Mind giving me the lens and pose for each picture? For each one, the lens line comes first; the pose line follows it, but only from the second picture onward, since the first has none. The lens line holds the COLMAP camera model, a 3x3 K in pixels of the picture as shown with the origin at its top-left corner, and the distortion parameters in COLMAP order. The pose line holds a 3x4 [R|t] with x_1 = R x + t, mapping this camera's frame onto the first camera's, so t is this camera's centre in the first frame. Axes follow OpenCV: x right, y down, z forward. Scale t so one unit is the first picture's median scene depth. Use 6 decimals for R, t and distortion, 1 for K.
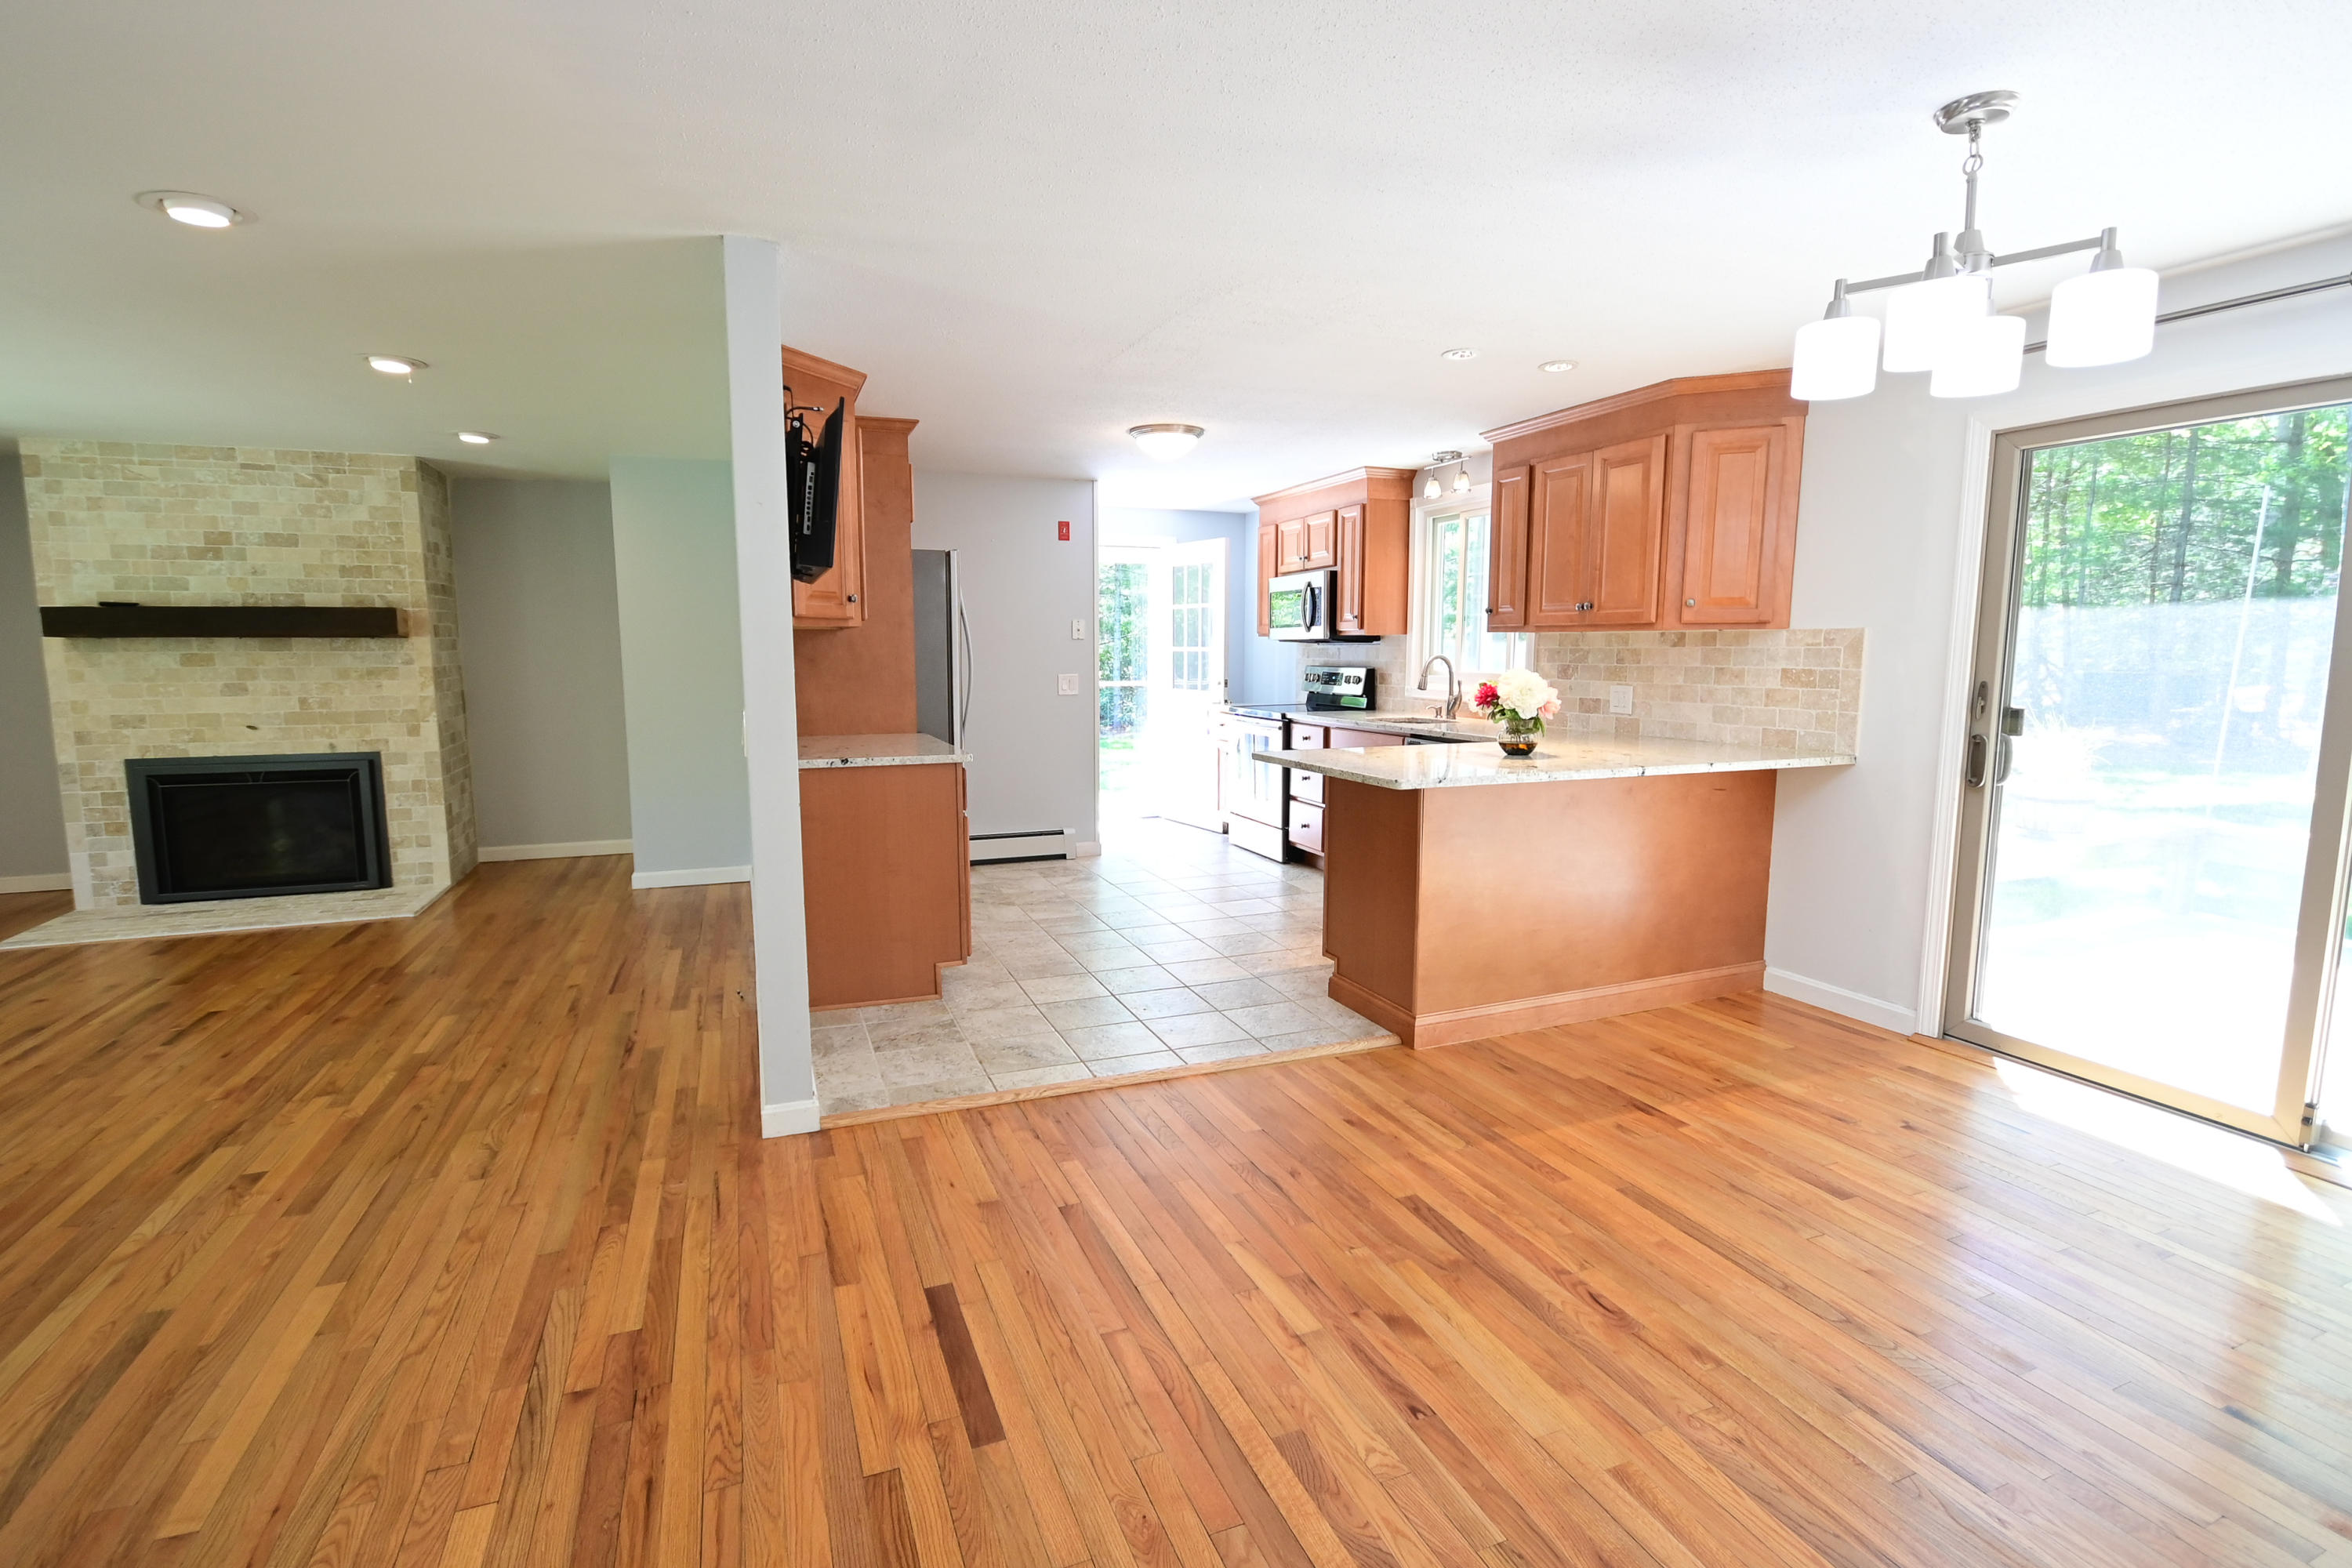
lens RADIAL K [[1062.4, 0, 1177.7], [0, 1062.4, 779.7], [0, 0, 1]] dist [-0.005510, -0.000819]
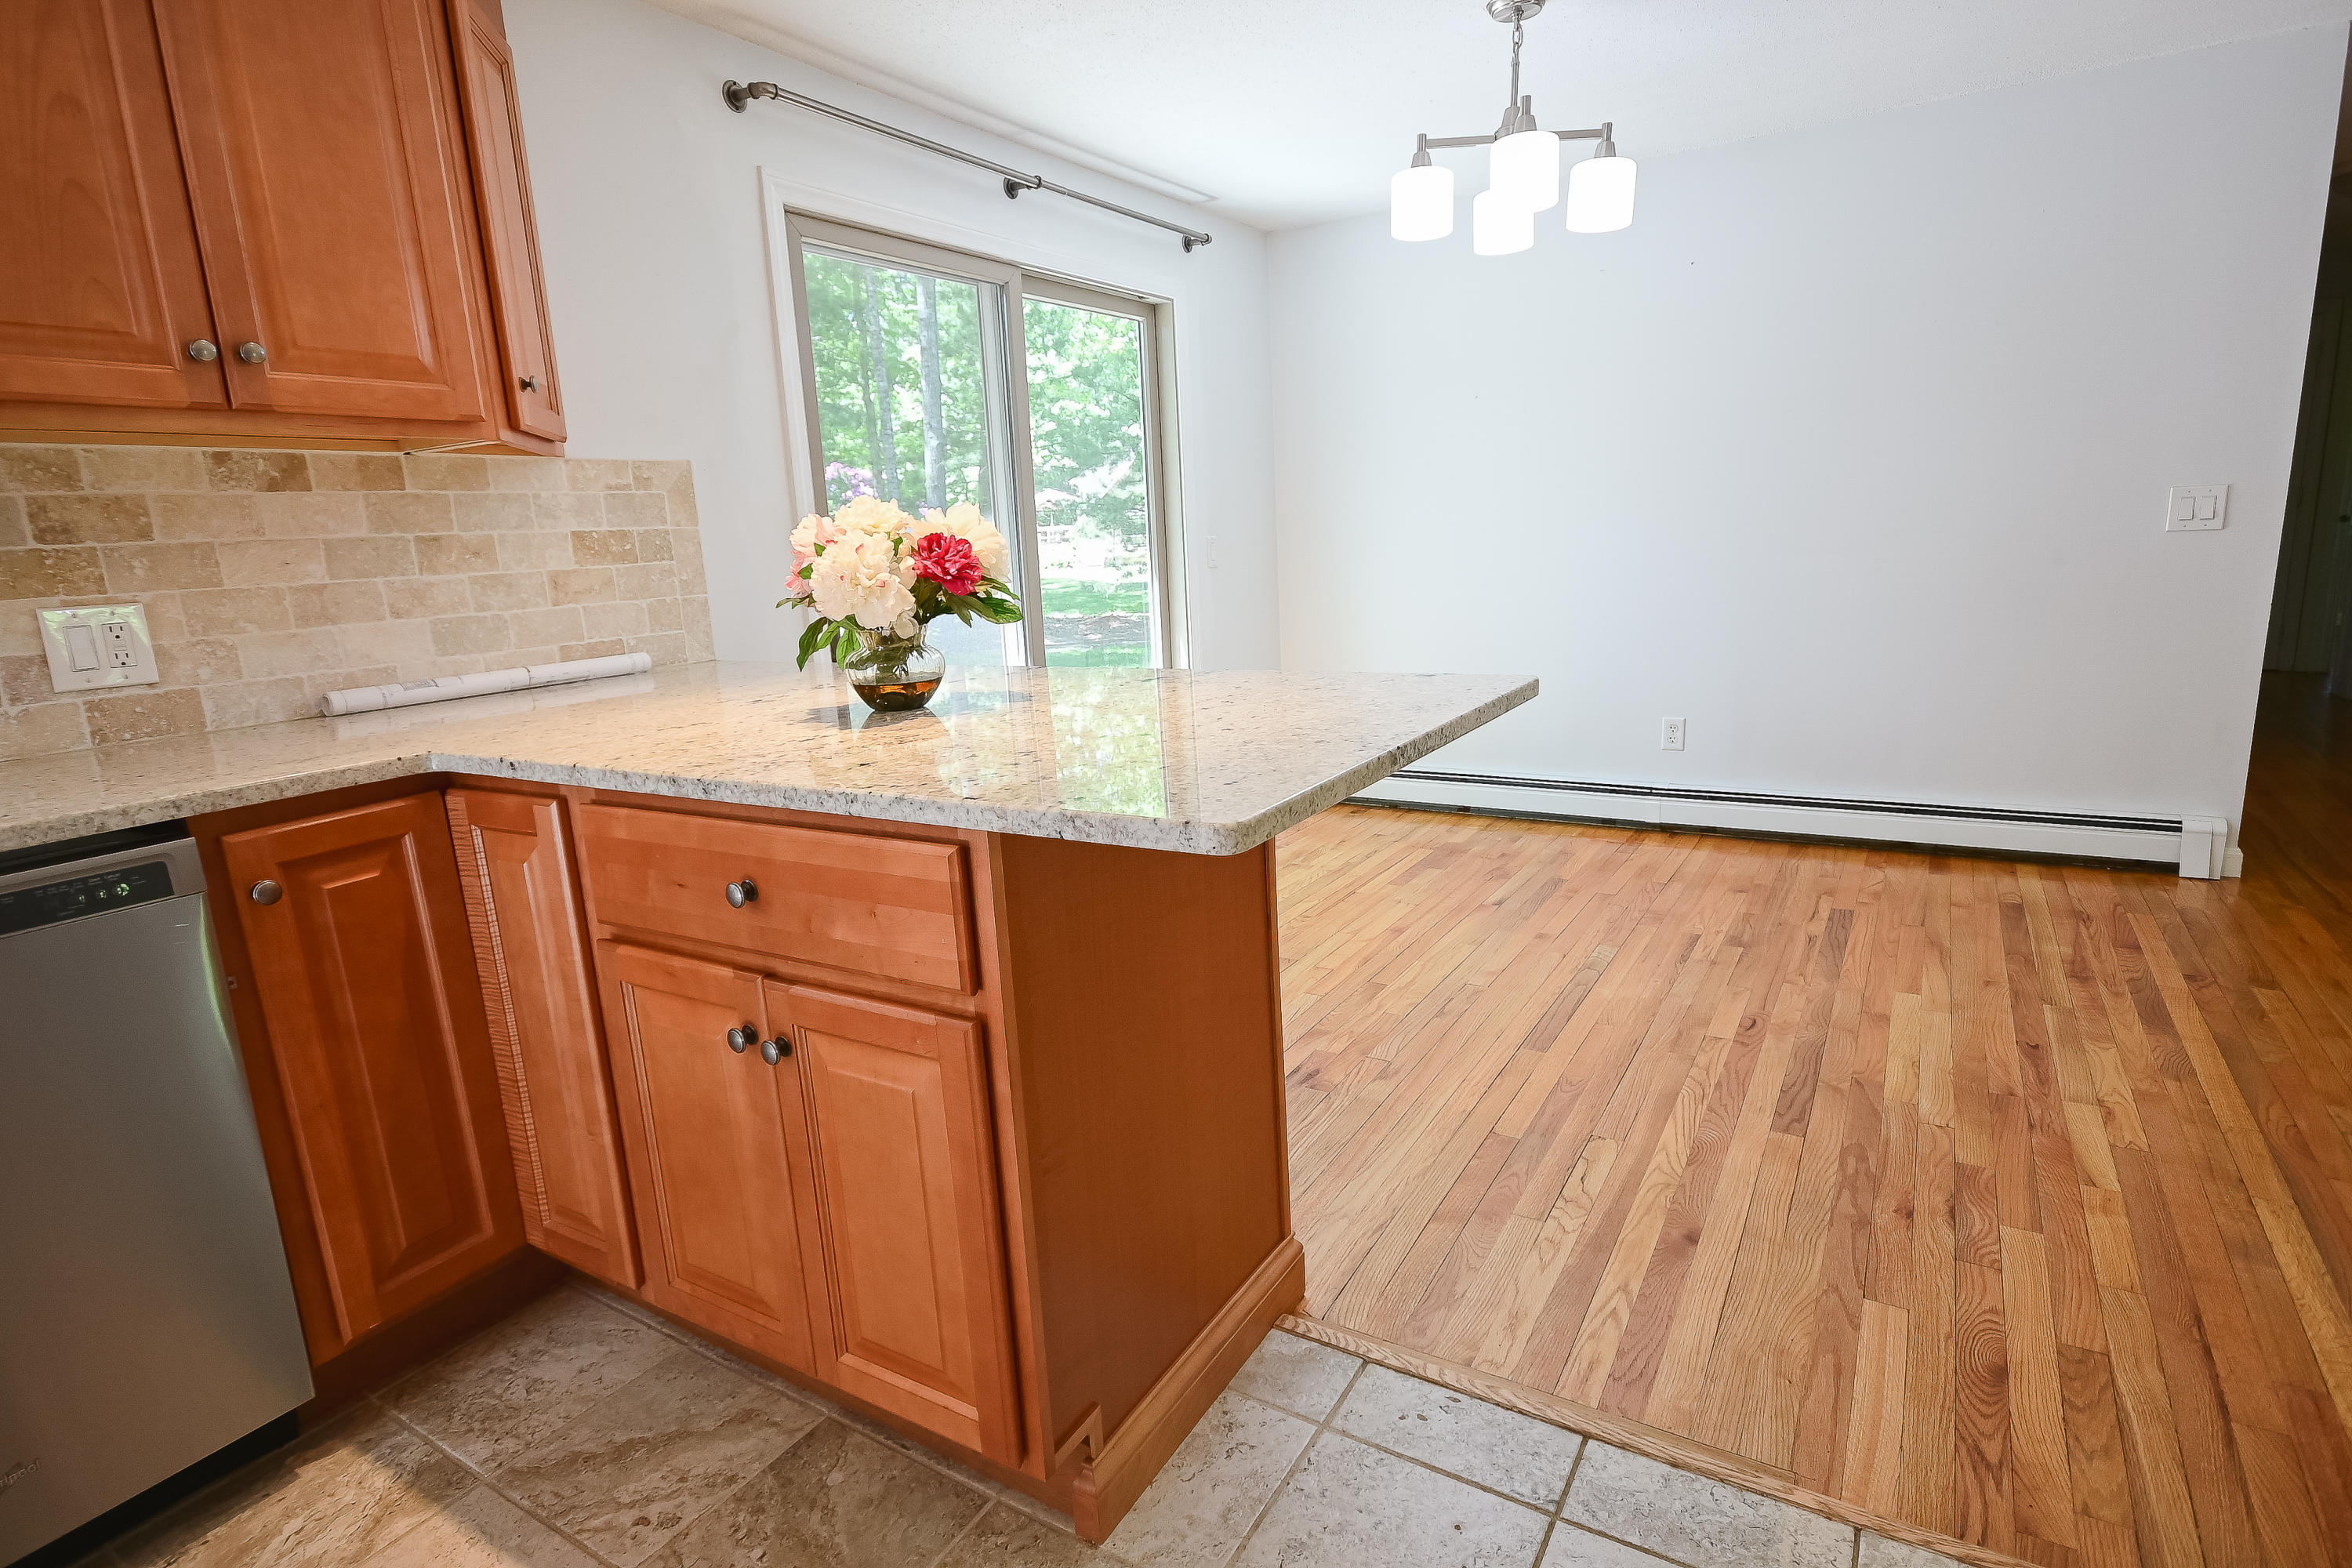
lens RADIAL K [[1221.5, 0, 1168.4], [0, 1221.5, 777.5], [0, 0, 1]] dist [0.018709, -0.003345]
pose [[-0.586339, -0.132849, 0.799098, -0.102971], [0.150365, 0.951469, 0.268510, -0.084816], [-0.795988, 0.277594, -0.537907, 0.888621]]
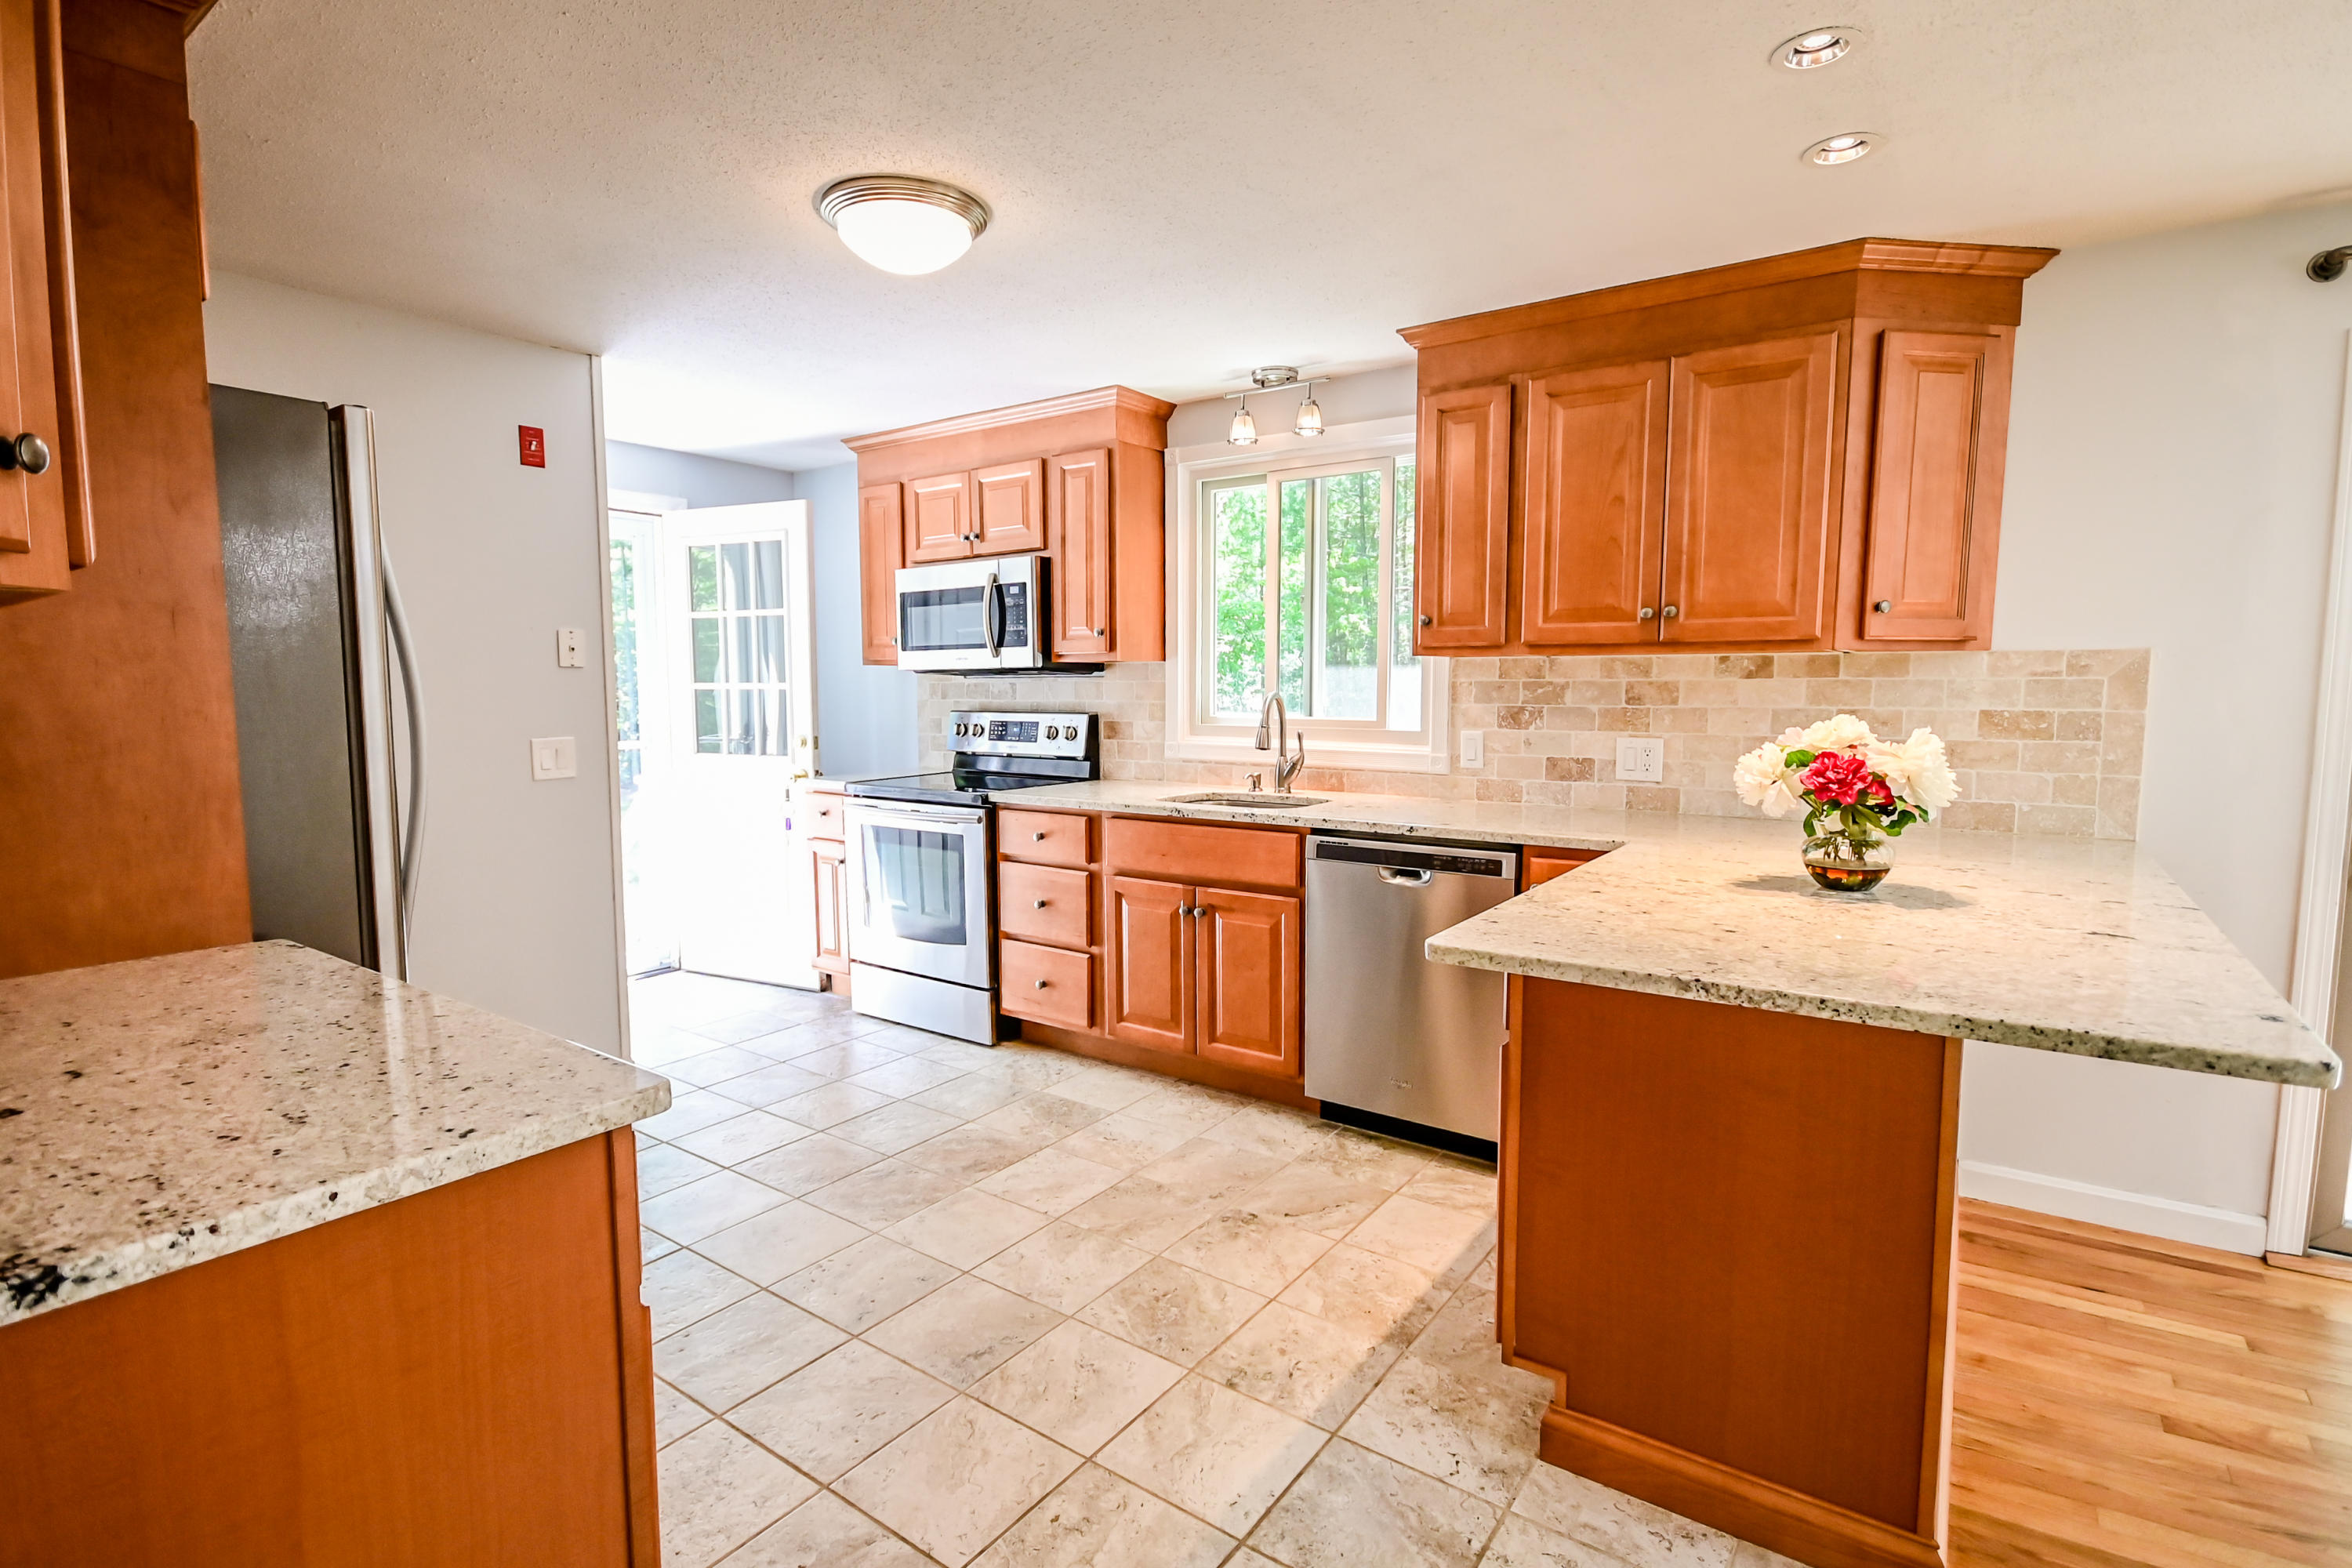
lens RADIAL K [[1108.6, 0, 1160.8], [0, 1108.6, 794.8], [0, 0, 1]] dist [-0.003916, 0.000061]
pose [[0.849119, -0.057232, 0.525093, -0.175768], [0.069203, 0.997598, -0.003174, -0.067405], [-0.523649, 0.039033, 0.851039, 0.538800]]
